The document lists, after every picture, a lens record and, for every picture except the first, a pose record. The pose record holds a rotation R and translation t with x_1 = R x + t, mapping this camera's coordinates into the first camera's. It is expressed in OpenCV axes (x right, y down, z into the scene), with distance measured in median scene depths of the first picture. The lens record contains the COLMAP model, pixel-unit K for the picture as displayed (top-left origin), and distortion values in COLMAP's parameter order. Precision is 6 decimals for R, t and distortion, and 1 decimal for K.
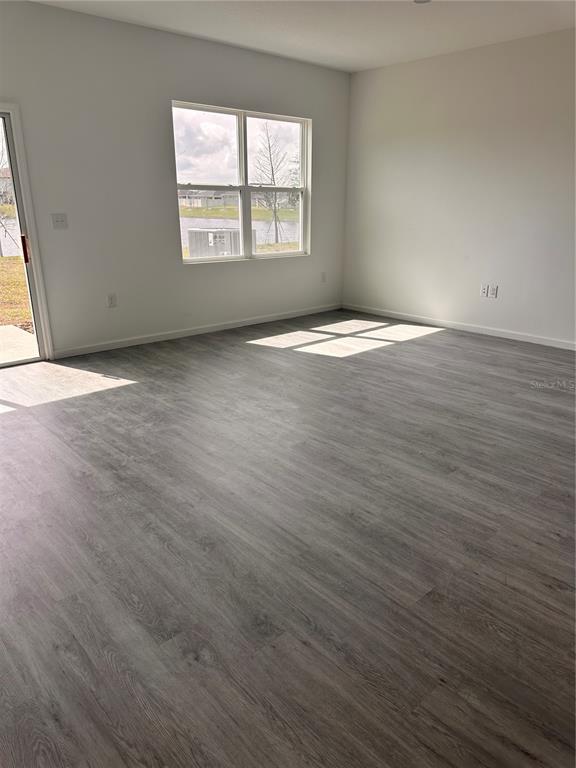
lens RADIAL K [[540.4, 0, 286.8], [0, 540.4, 386.7], [0, 0, 1]] dist [0.041437, -0.049727]
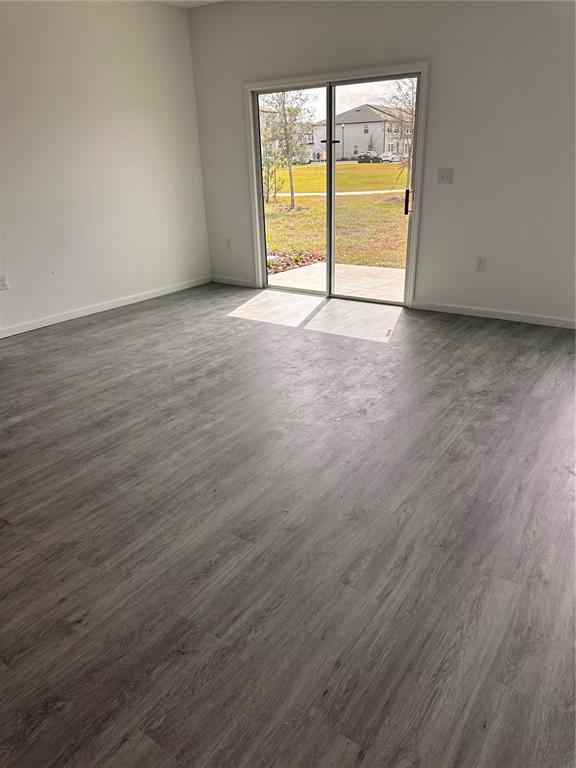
lens RADIAL K [[540.4, 0, 283.8], [0, 540.4, 383.8], [0, 0, 1]] dist [0.041437, -0.049727]
pose [[0.215329, 0.367714, -0.904666, 1.125314], [-0.286056, 0.909512, 0.301597, -0.340617], [0.933705, 0.193843, 0.301031, 0.975018]]
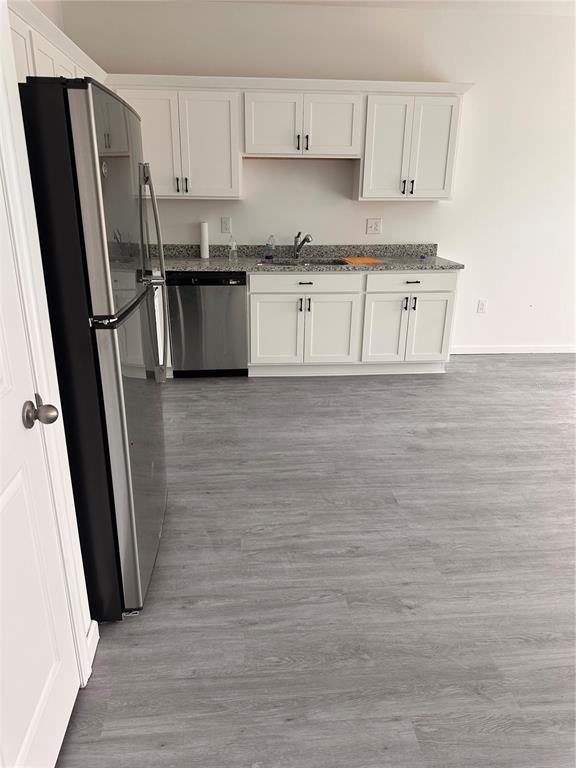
lens RADIAL K [[540.4, 0, 290.8], [0, 540.4, 383.5], [0, 0, 1]] dist [0.041437, -0.049727]
pose [[-0.595644, 0.253635, -0.762153, 1.174042], [-0.277551, 0.825407, 0.491598, -0.389727], [0.753773, 0.504354, -0.421252, 1.042730]]
